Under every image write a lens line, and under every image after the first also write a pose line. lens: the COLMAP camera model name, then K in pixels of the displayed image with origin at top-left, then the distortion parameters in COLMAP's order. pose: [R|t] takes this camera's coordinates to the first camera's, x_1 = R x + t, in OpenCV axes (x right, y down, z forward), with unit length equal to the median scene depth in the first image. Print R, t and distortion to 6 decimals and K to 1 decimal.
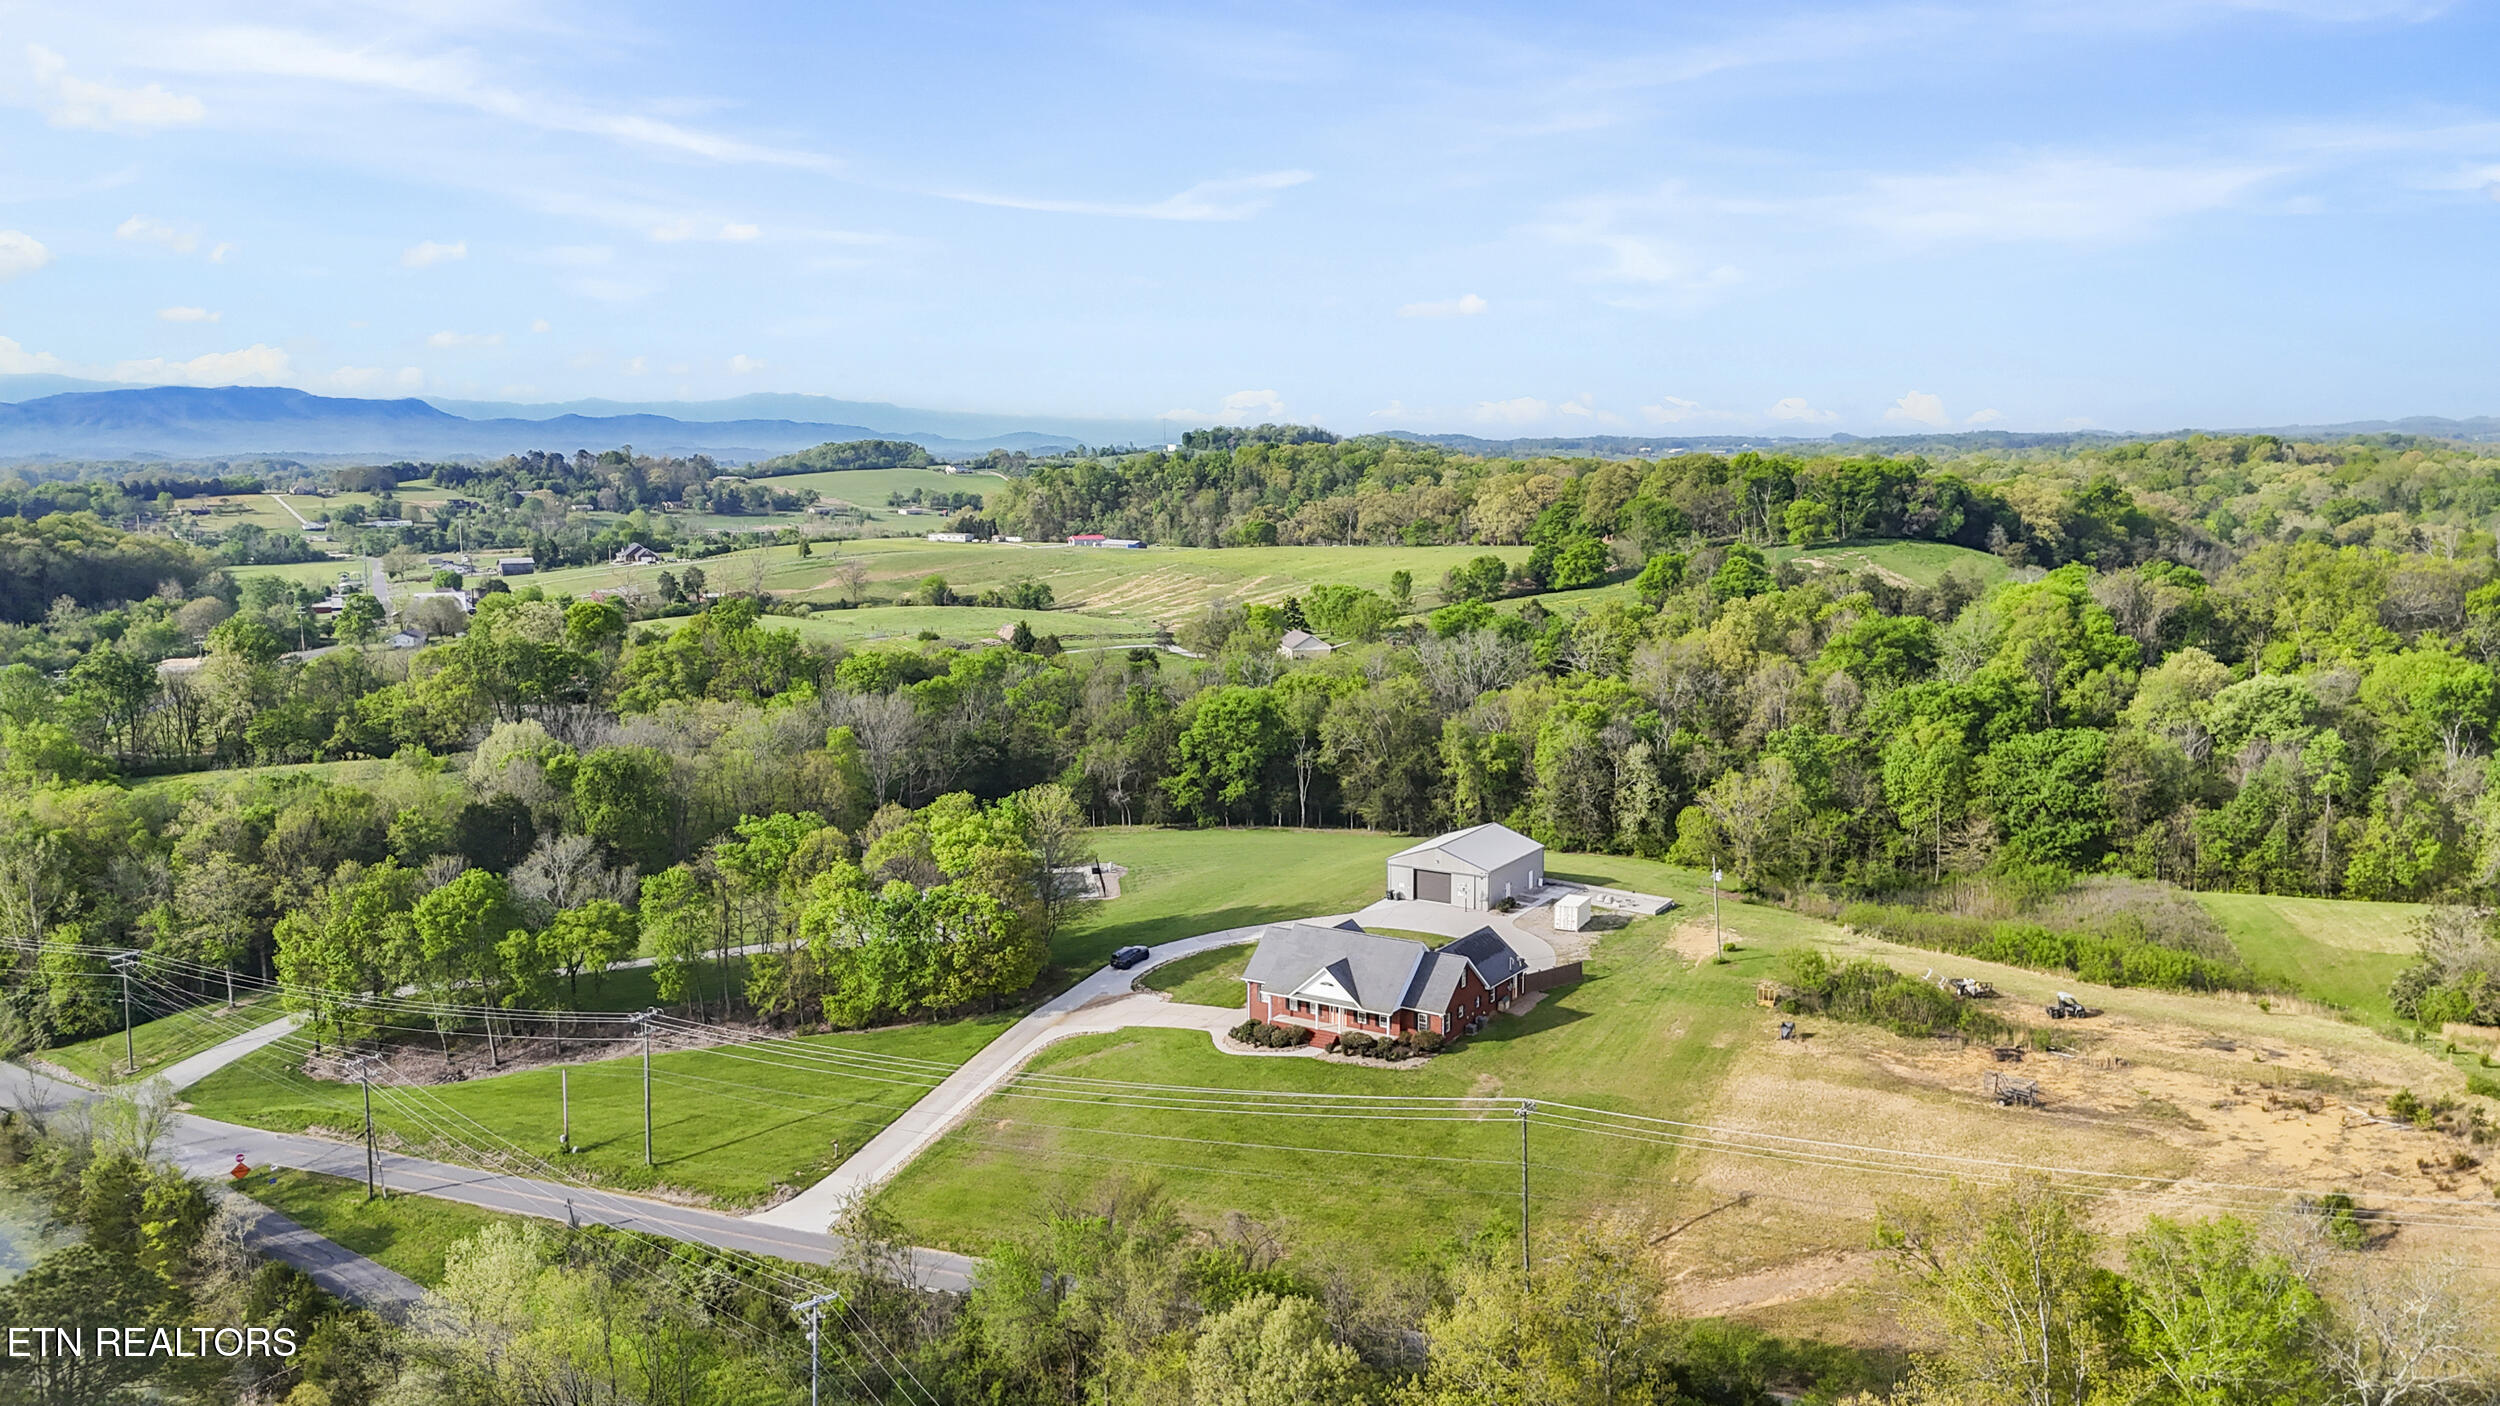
lens RADIAL K [[1881.9, 0, 1255.0], [0, 1881.9, 687.0], [0, 0, 1]] dist [0.063550, -0.036892]
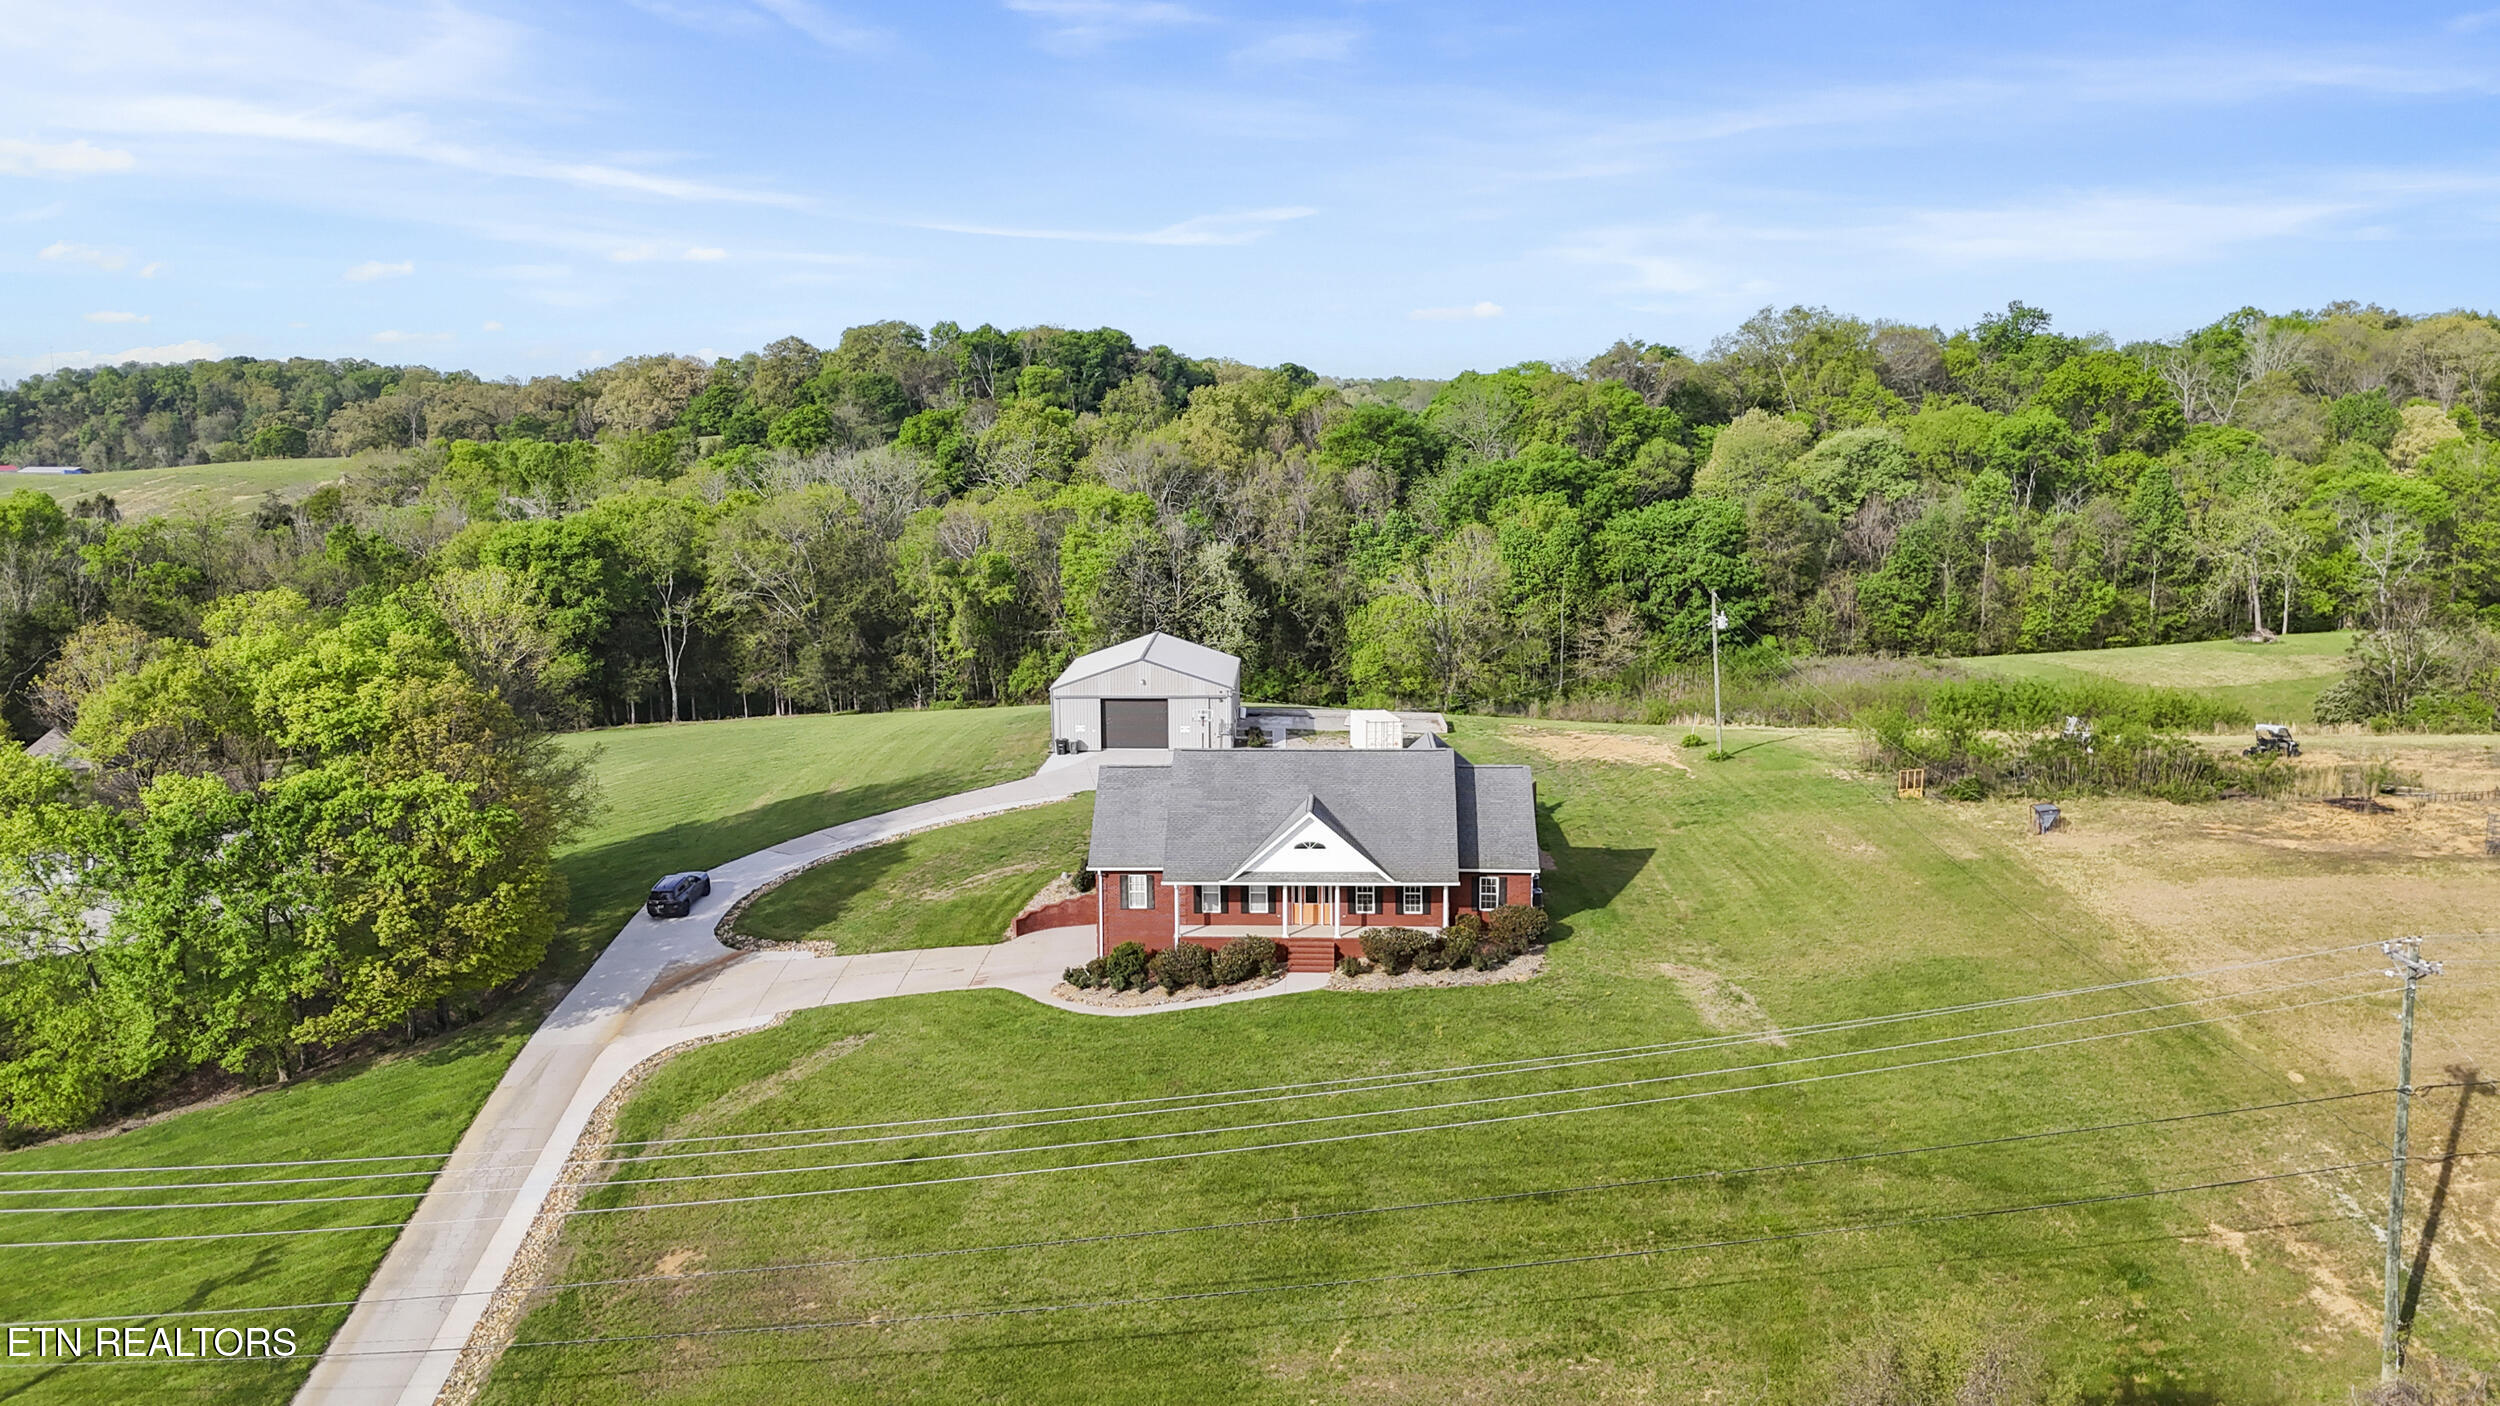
lens RADIAL K [[1881.9, 0, 1251.9], [0, 1881.9, 723.8], [0, 0, 1]] dist [0.063550, -0.036892]
pose [[0.867412, -0.084228, 0.490410, -0.160394], [0.068340, 0.996396, 0.050254, 0.072327], [-0.492875, -0.010076, 0.870042, 0.416466]]
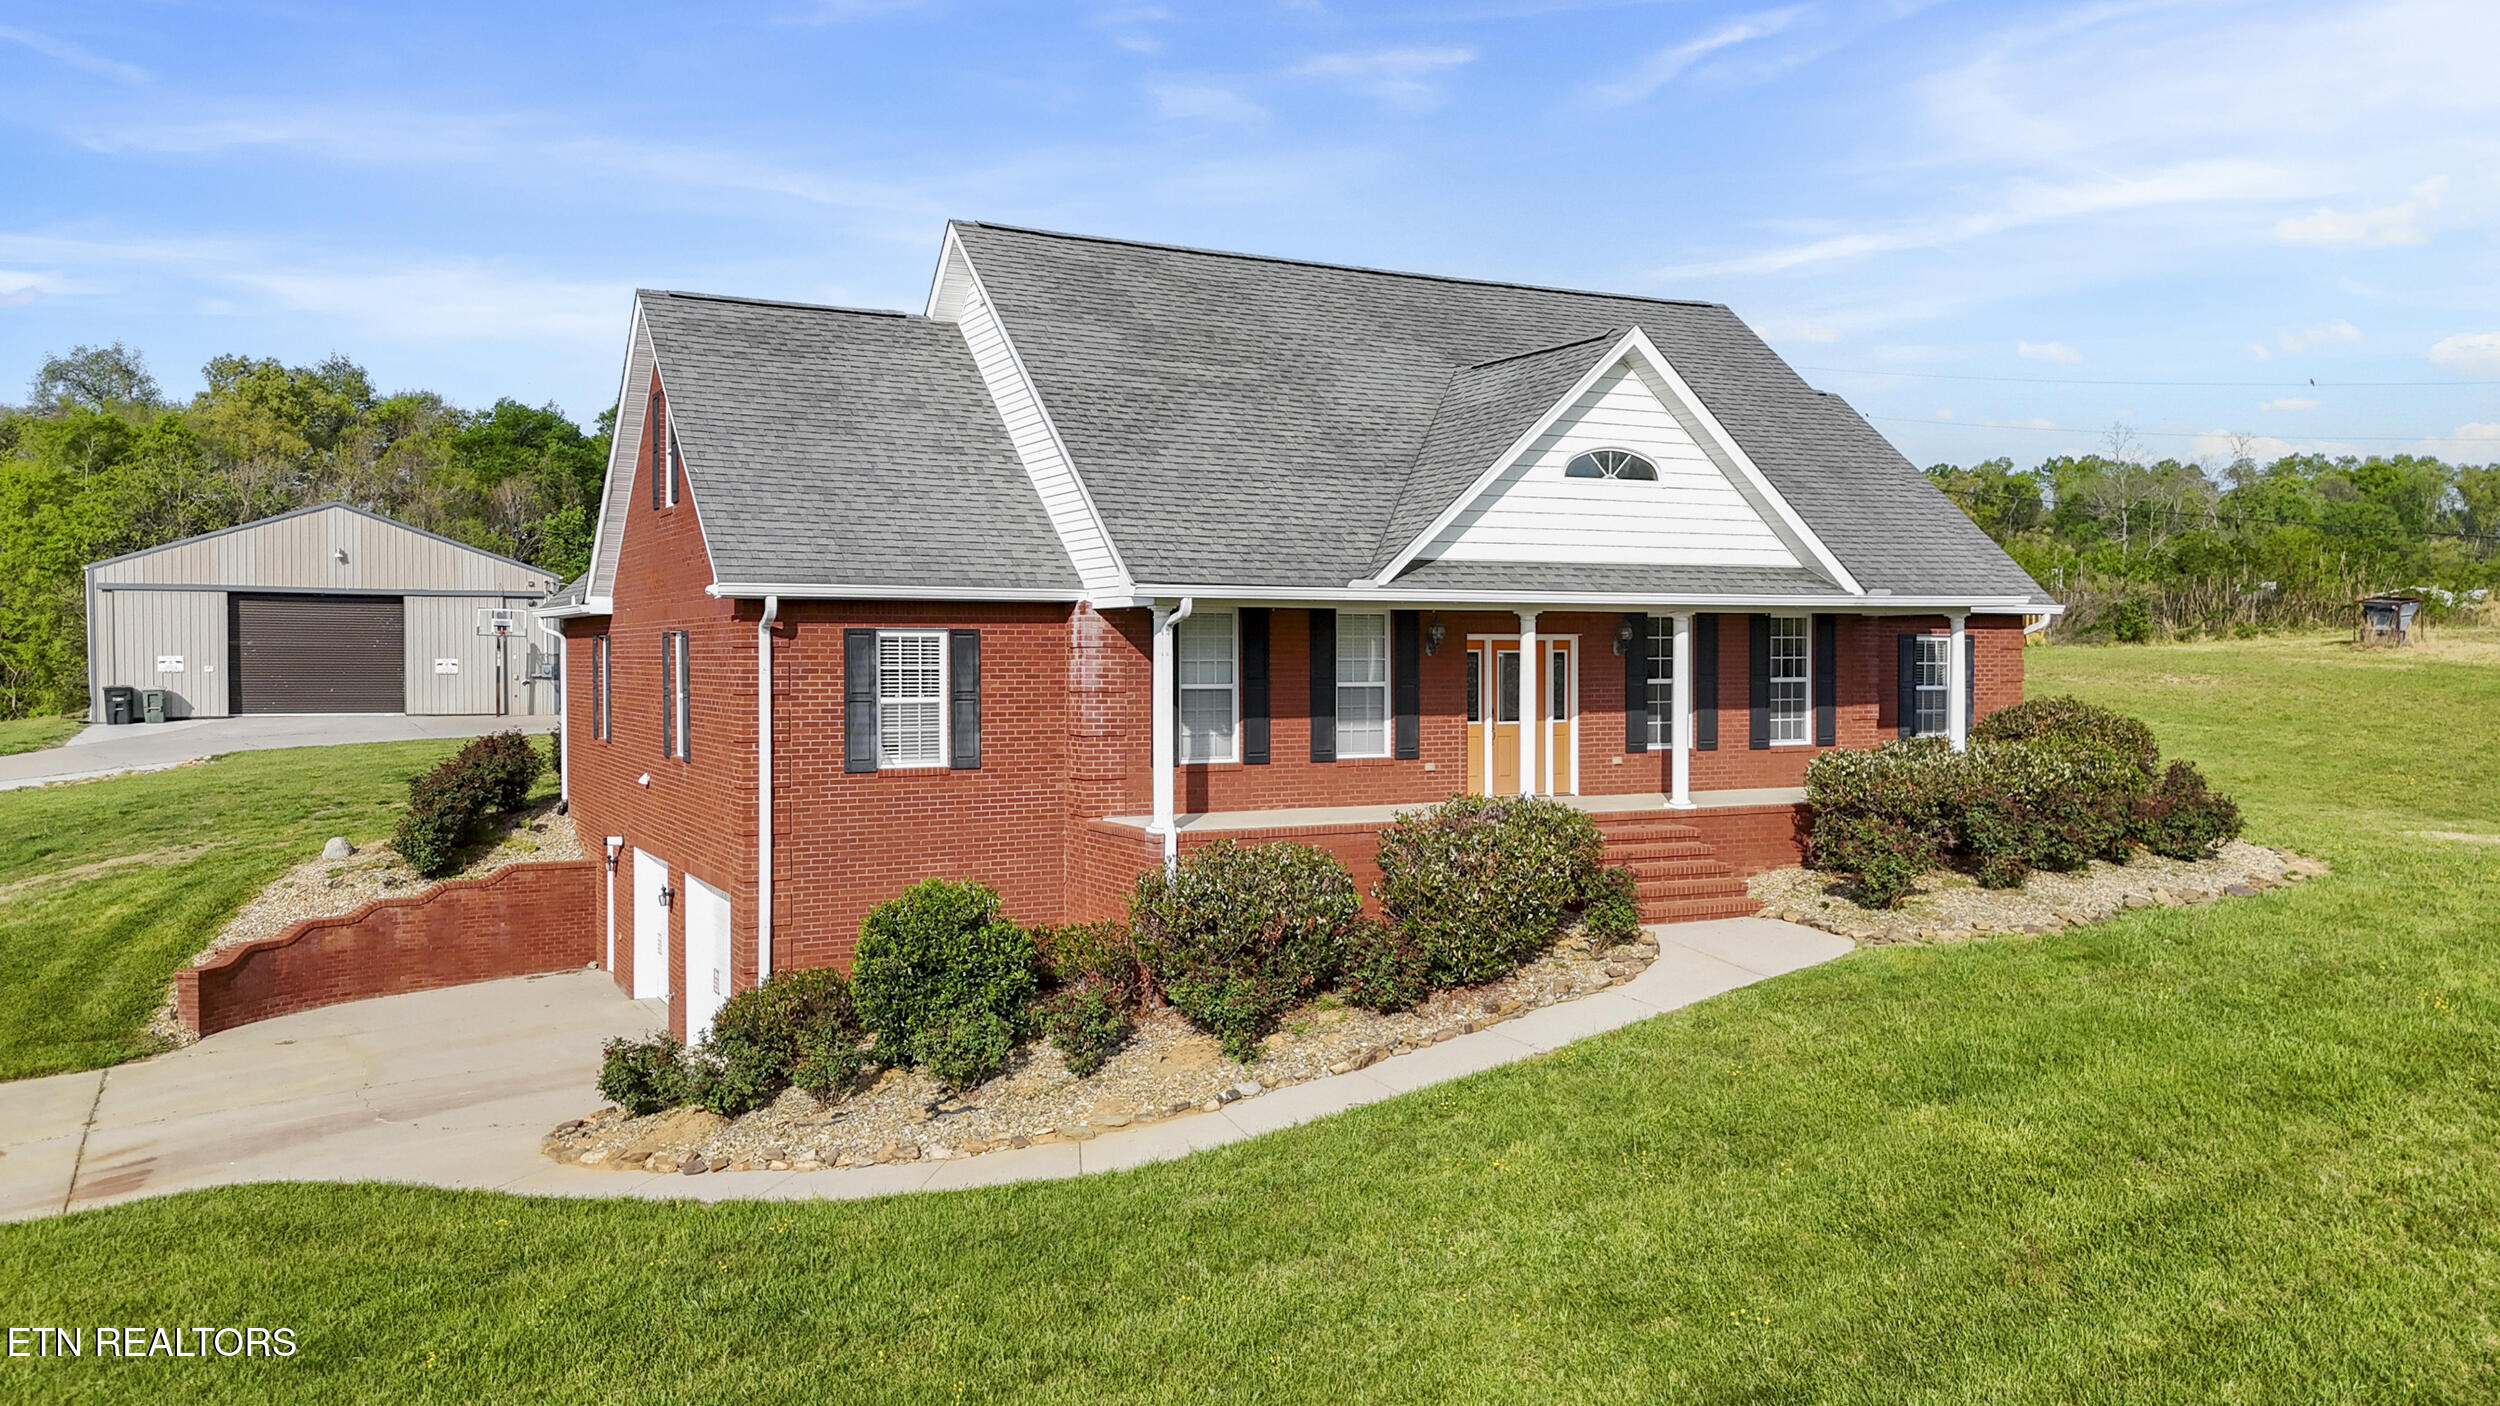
lens RADIAL K [[1881.9, 0, 1248.4], [0, 1881.9, 701.1], [0, 0, 1]] dist [0.063550, -0.036892]
pose [[0.497206, -0.013879, 0.867522, -0.069556], [0.112181, 0.992508, -0.048416, 0.130503], [-0.860350, 0.121392, 0.495038, 0.698914]]
